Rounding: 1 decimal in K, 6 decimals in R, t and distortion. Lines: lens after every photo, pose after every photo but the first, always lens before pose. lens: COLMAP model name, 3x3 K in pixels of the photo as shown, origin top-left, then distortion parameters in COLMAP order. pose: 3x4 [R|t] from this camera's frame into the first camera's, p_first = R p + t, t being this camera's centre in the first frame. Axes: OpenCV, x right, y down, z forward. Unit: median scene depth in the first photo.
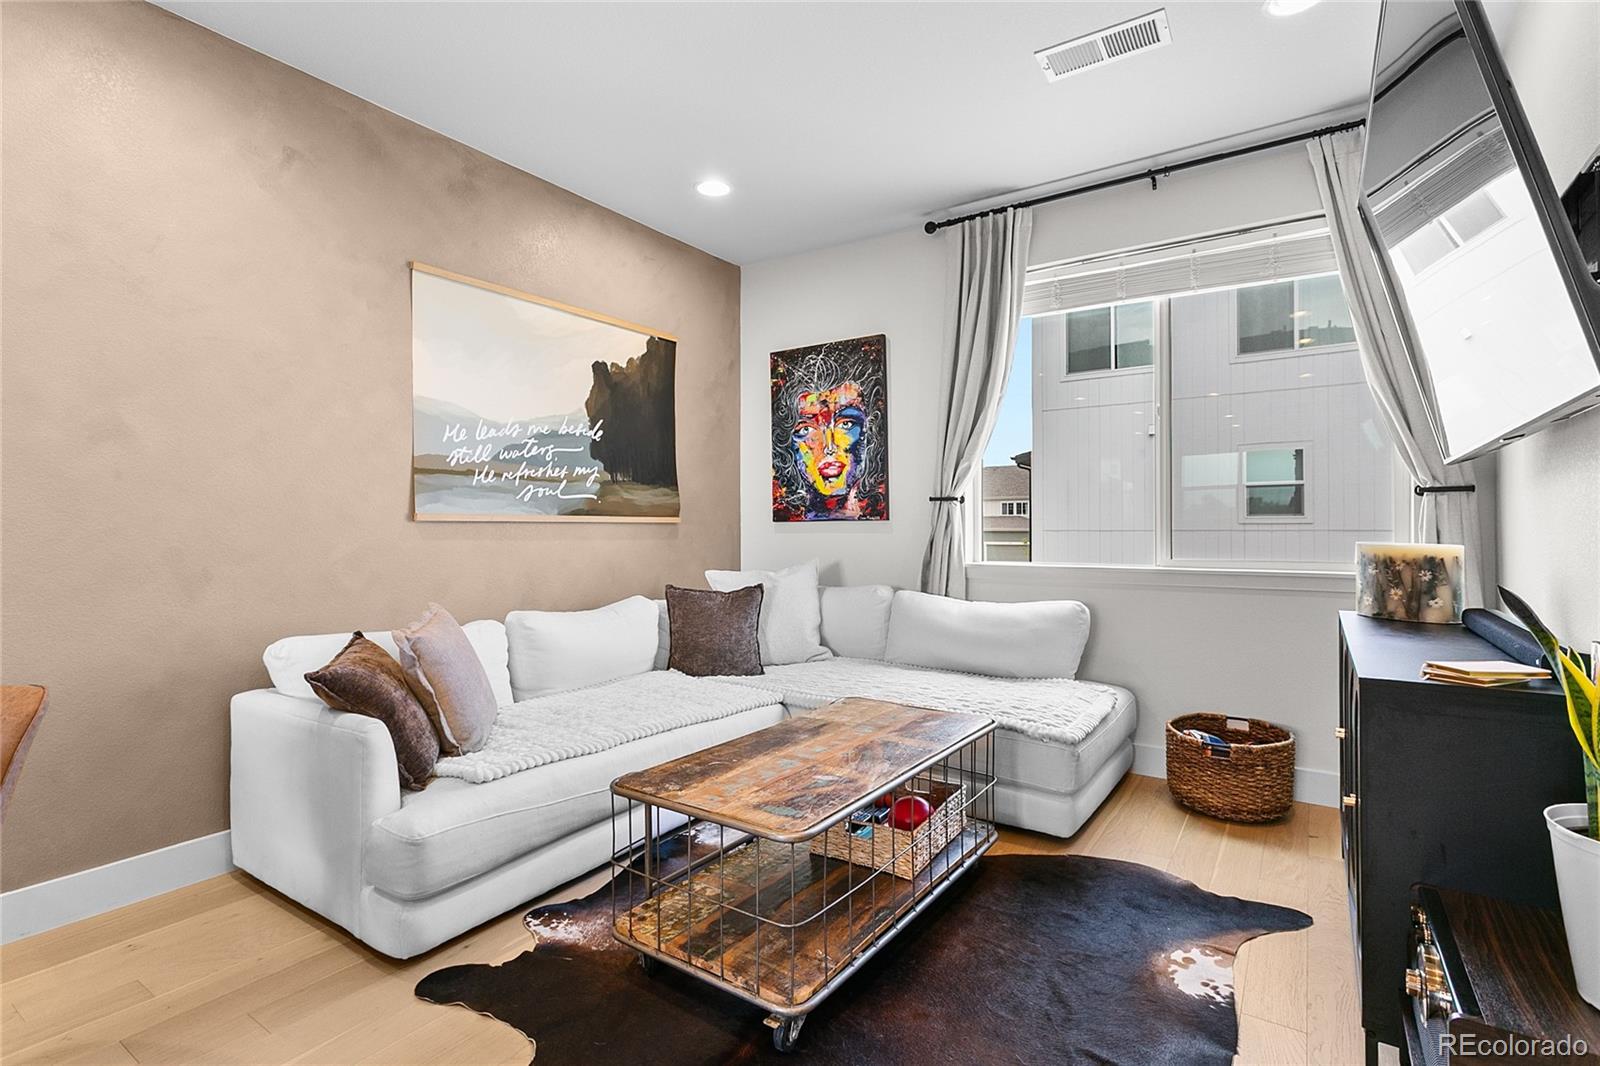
lens RADIAL K [[767.3, 0, 793.0], [0, 767.3, 520.2], [0, 0, 1]] dist [0.003697, 0.003355]
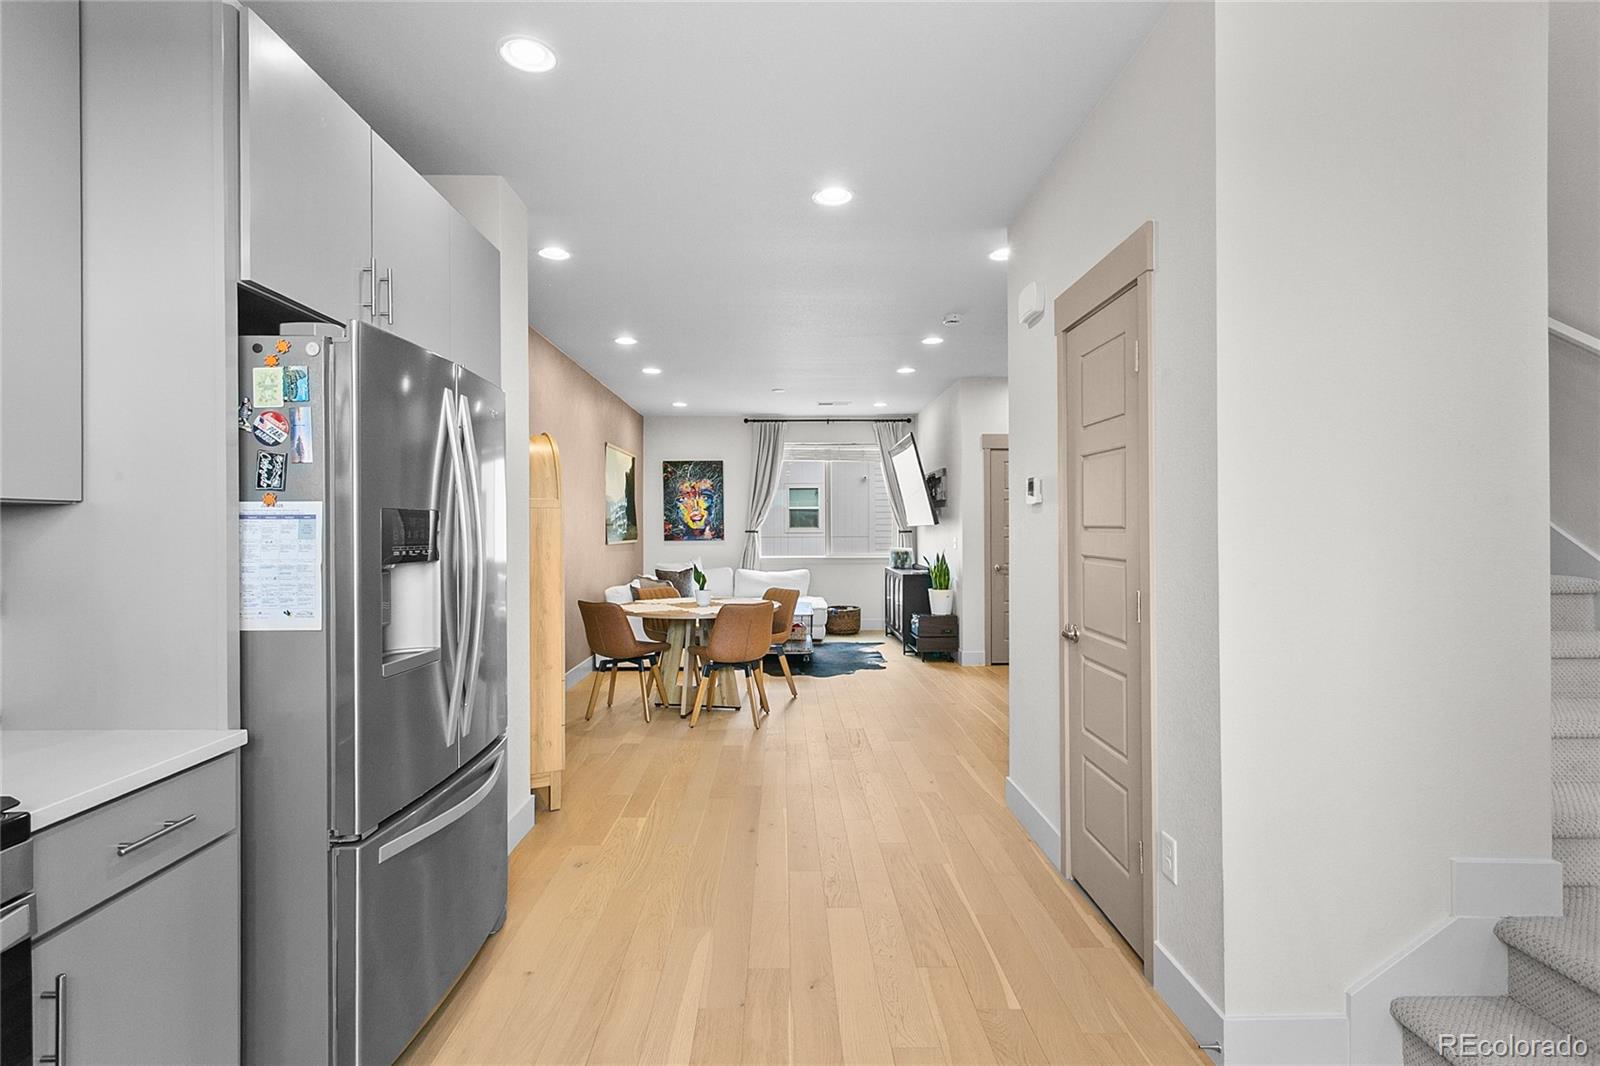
lens RADIAL K [[767.3, 0, 798.5], [0, 767.3, 526.5], [0, 0, 1]] dist [0.003697, 0.003355]
pose [[0.814570, 0.000051, 0.580066, -1.058953], [-0.002655, 0.999990, 0.003641, -0.051025], [-0.580060, -0.004506, 0.814561, -1.047908]]
